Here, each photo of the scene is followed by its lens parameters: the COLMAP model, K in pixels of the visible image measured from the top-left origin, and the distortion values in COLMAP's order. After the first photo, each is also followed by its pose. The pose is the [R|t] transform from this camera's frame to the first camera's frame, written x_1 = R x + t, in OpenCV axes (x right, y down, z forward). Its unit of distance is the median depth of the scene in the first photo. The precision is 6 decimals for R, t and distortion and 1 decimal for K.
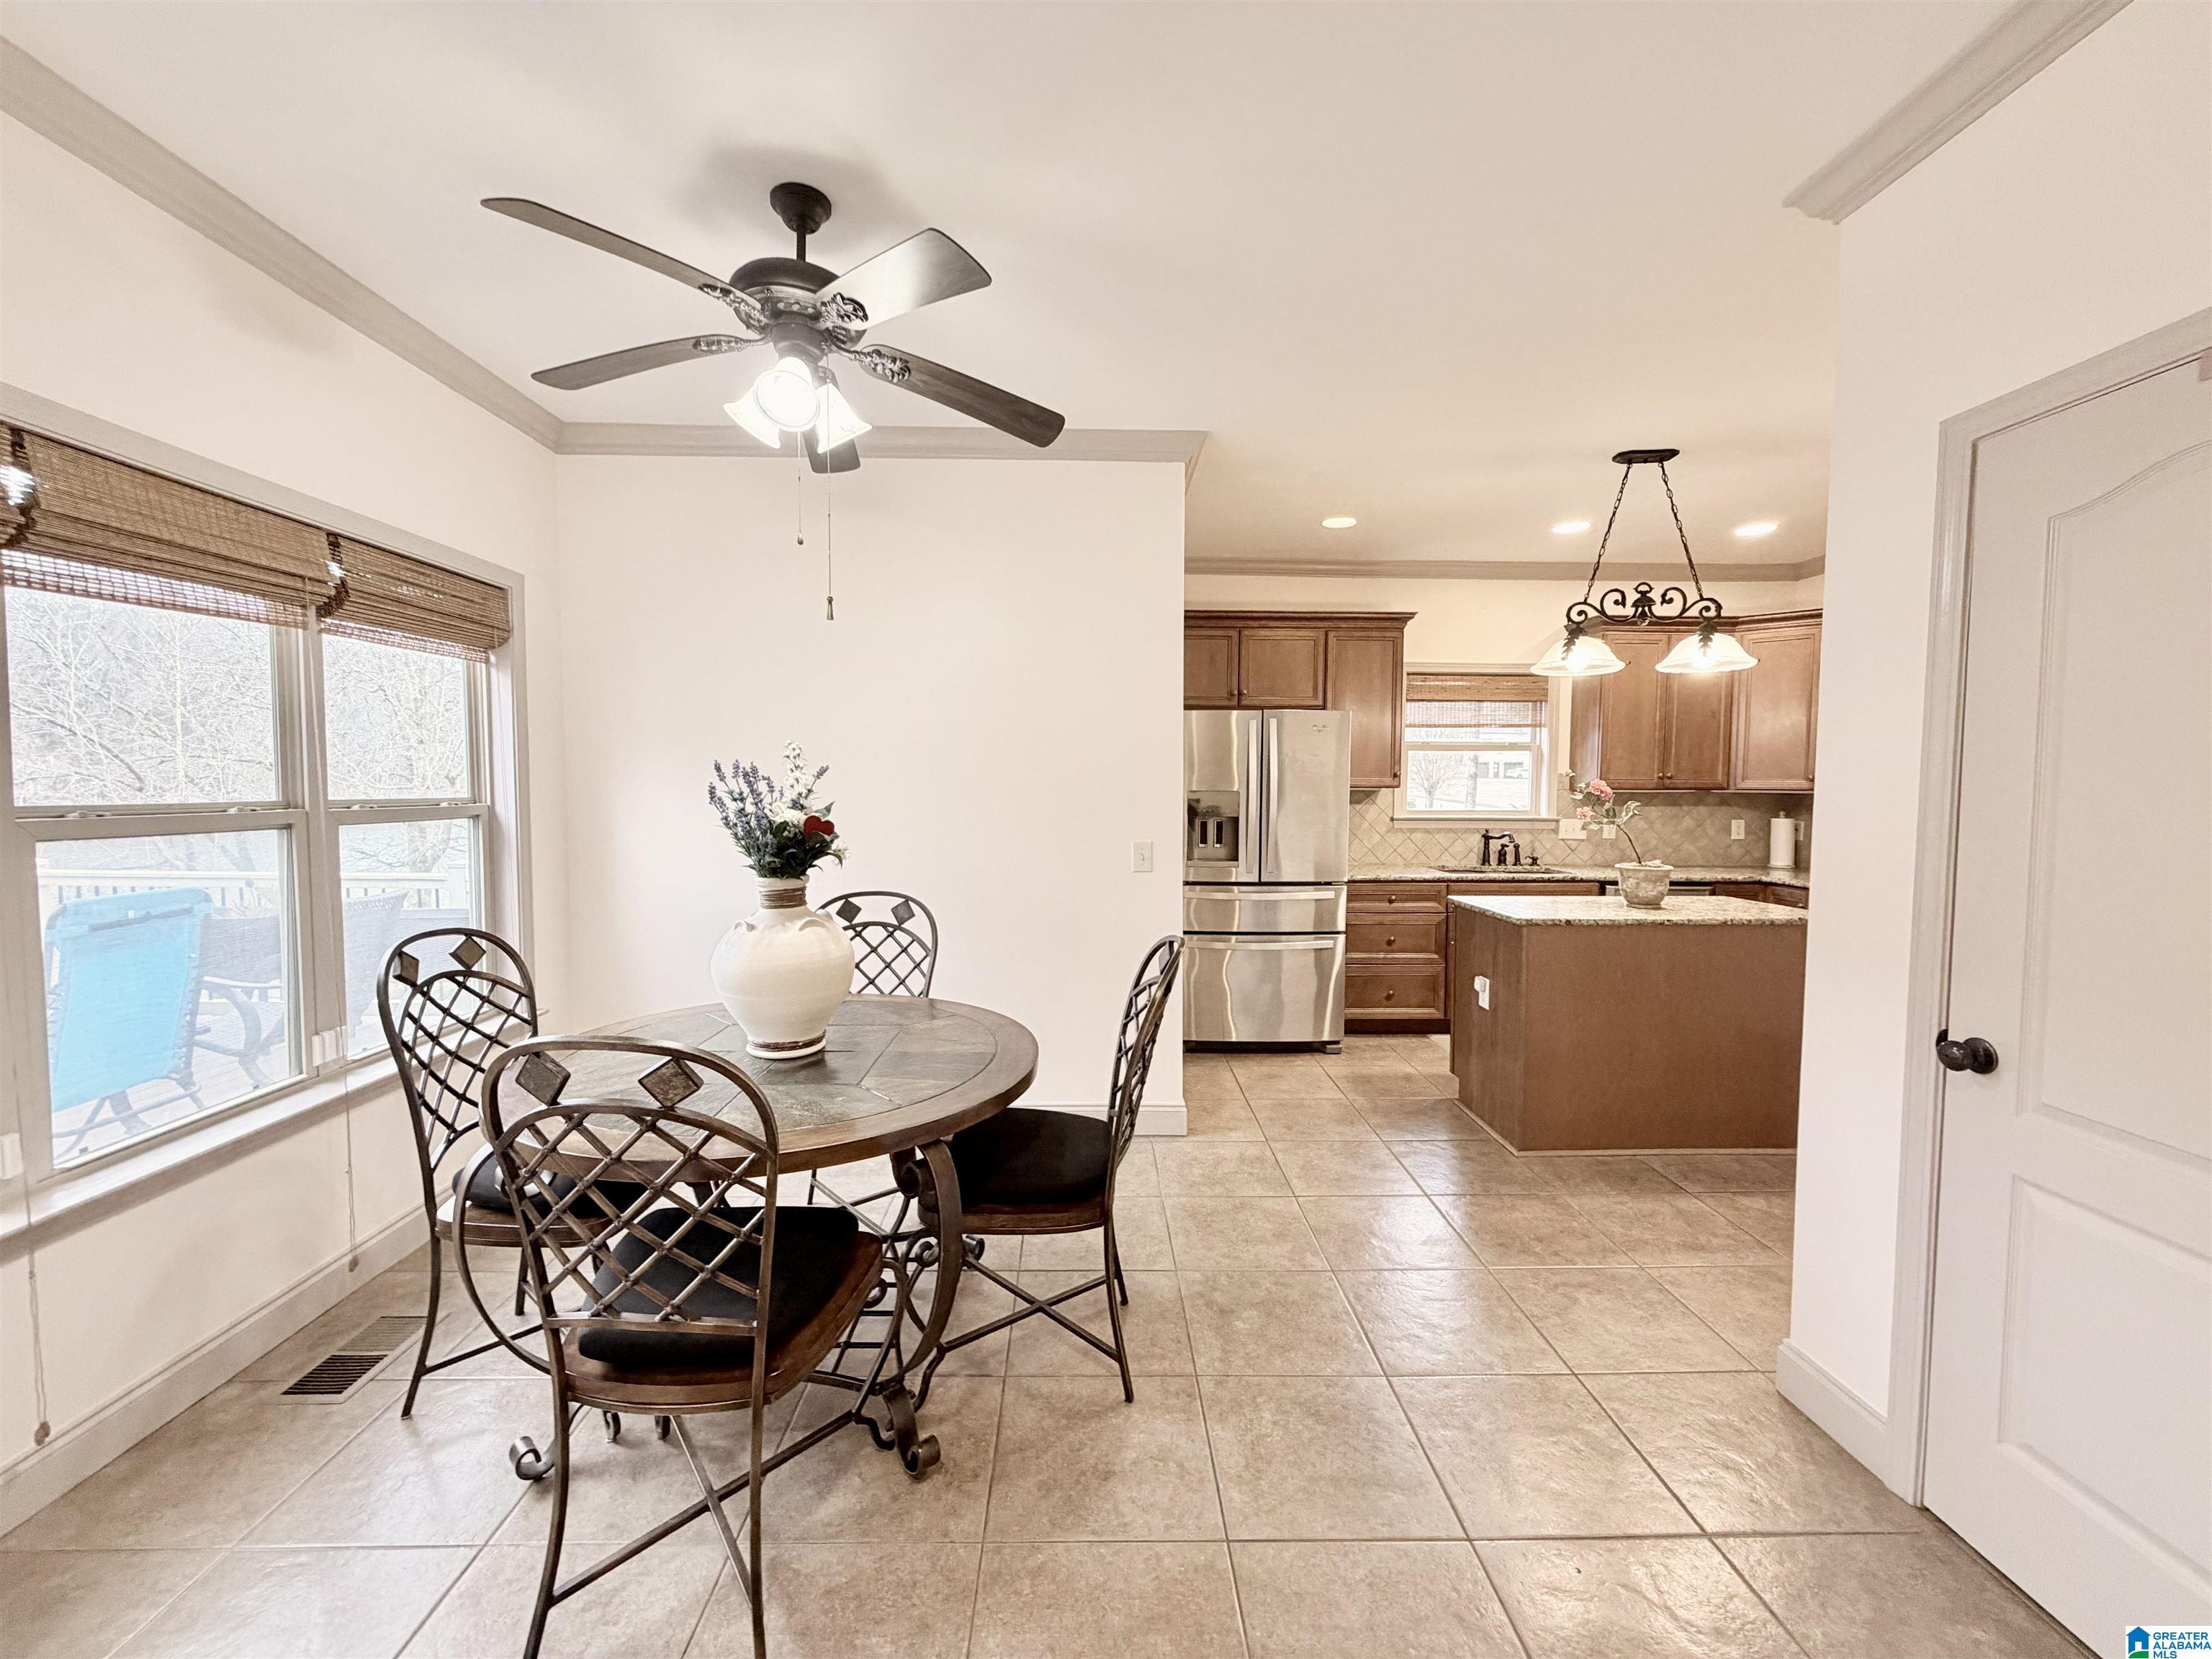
lens RADIAL K [[882.0, 0, 1104.2], [0, 882.0, 831.2], [0, 0, 1]] dist [0.001592, 0.000240]
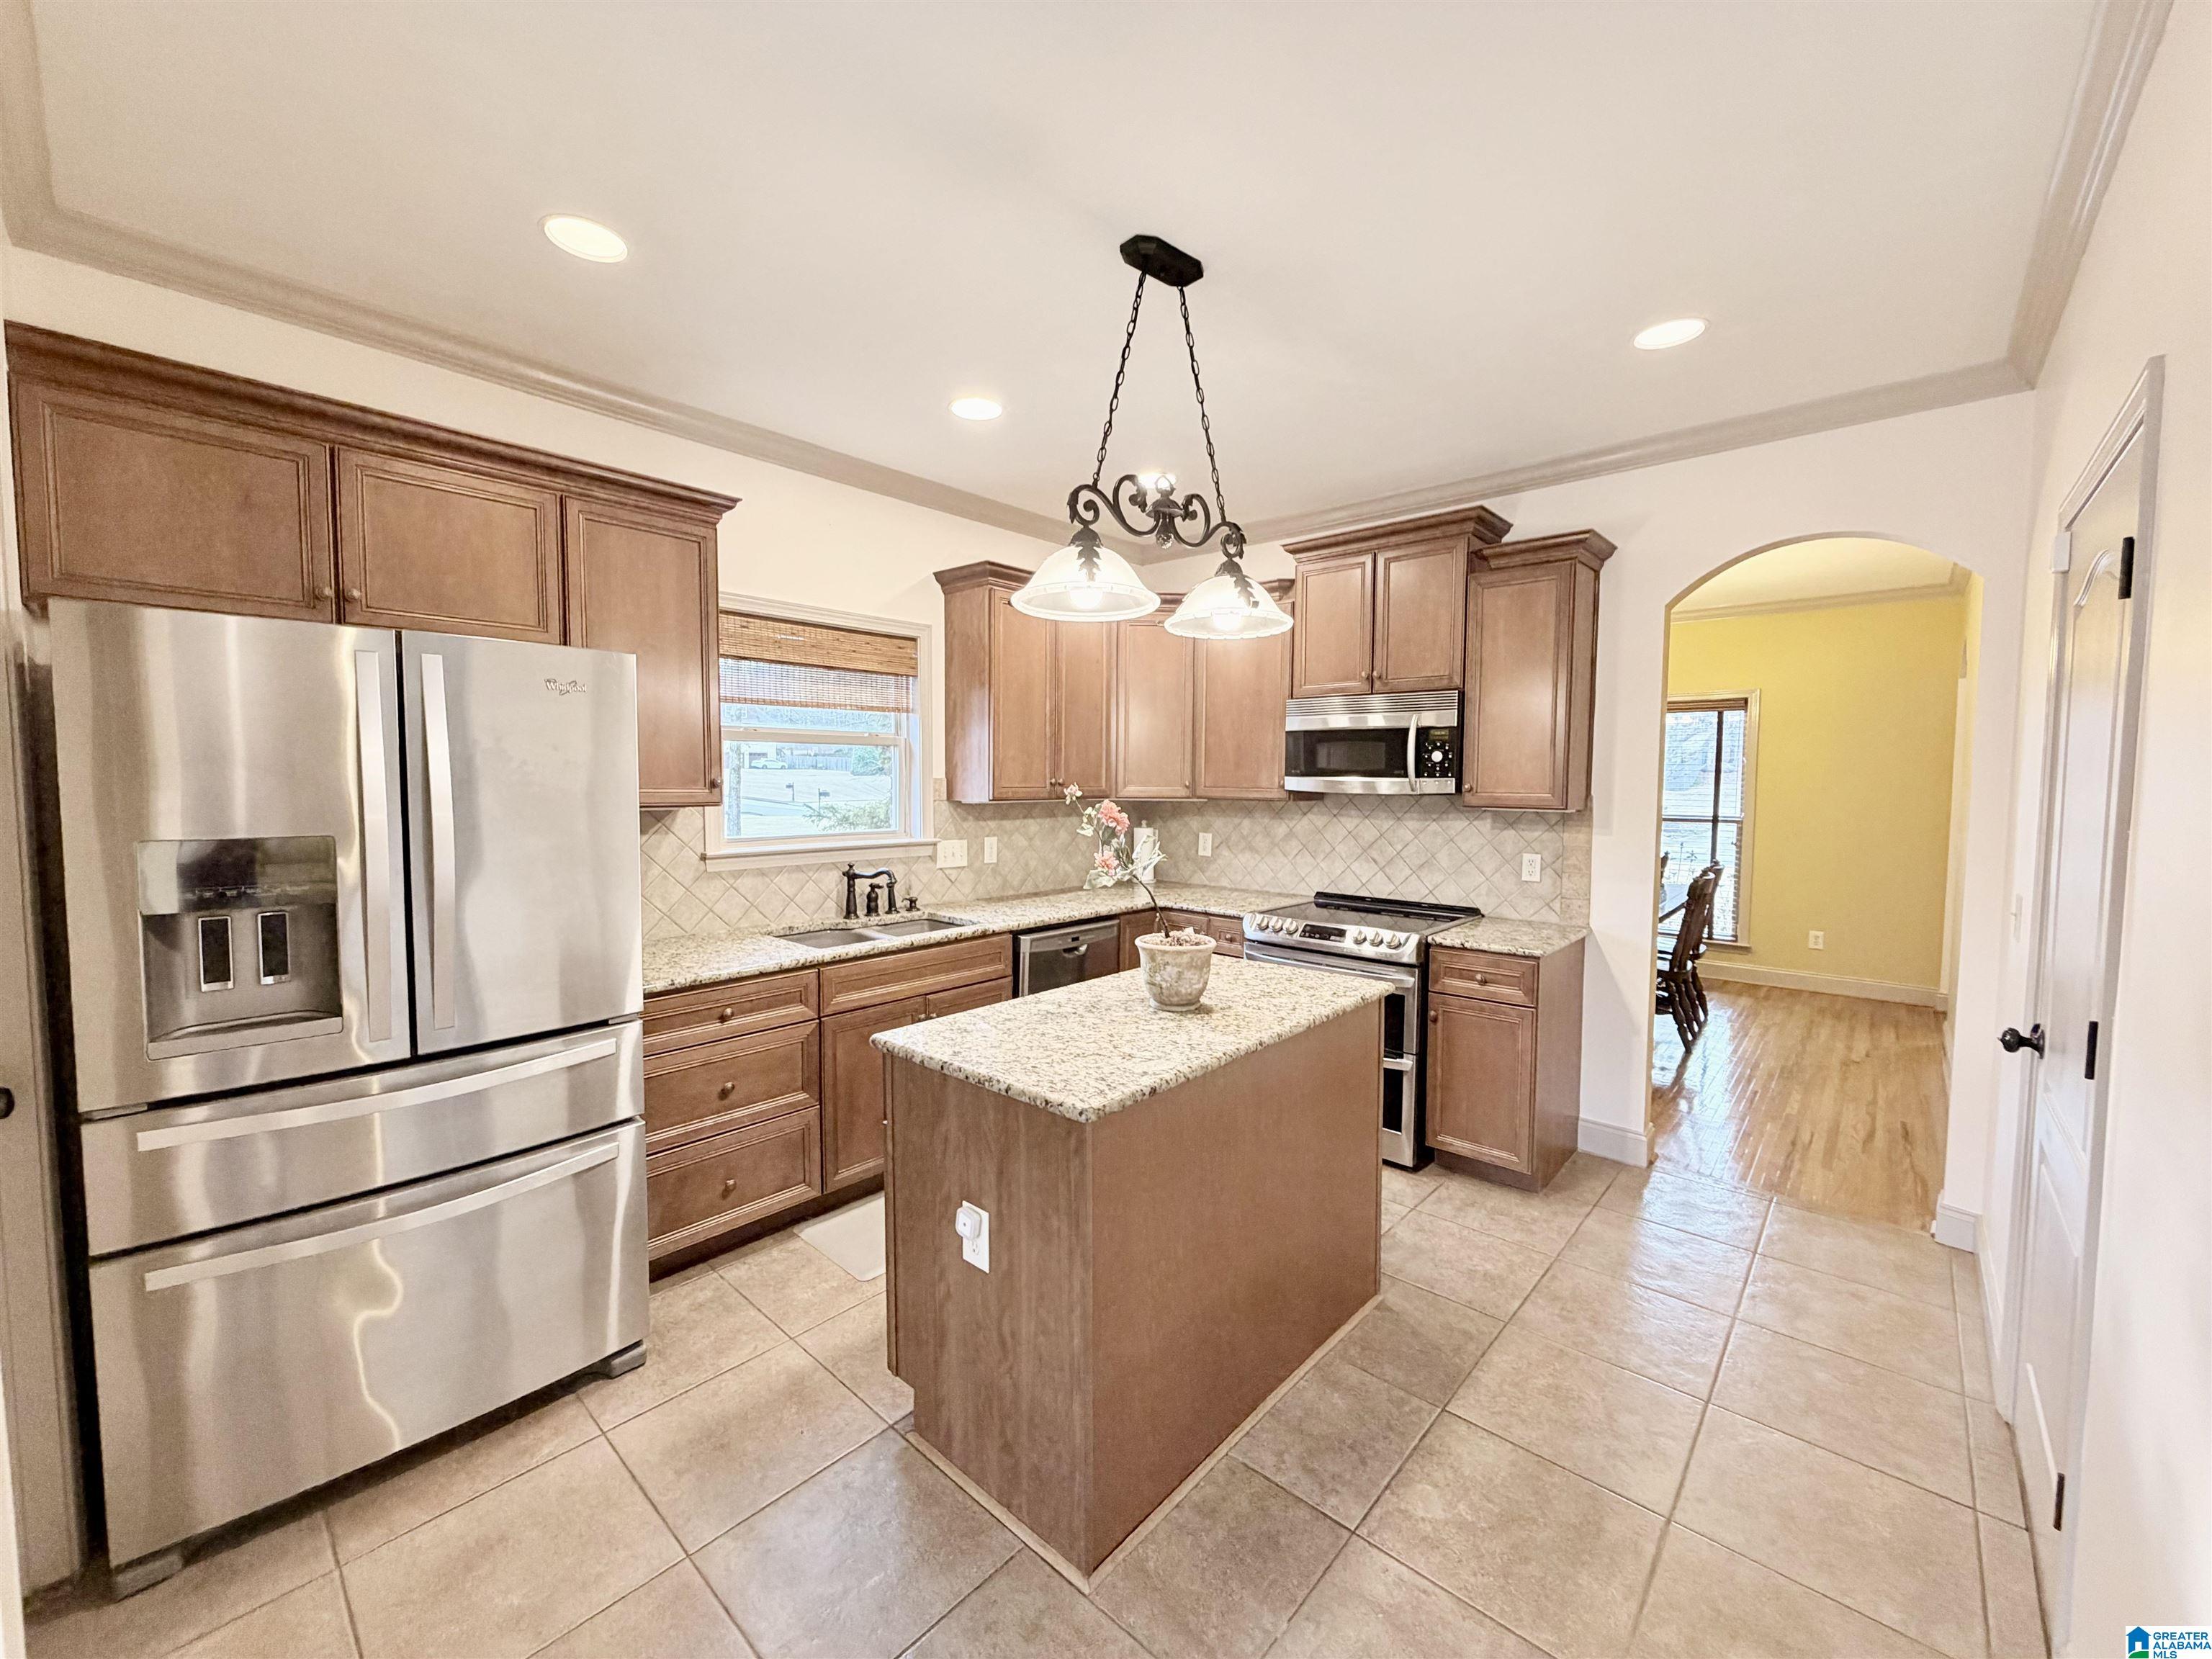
lens RADIAL K [[882.0, 0, 1098.6], [0, 882.0, 828.2], [0, 0, 1]] dist [0.001592, 0.000240]
pose [[0.694073, -0.043388, 0.718596, 0.096521], [0.037713, 0.999003, 0.023892, -0.040347], [-0.718916, 0.010518, 0.695018, 0.440147]]
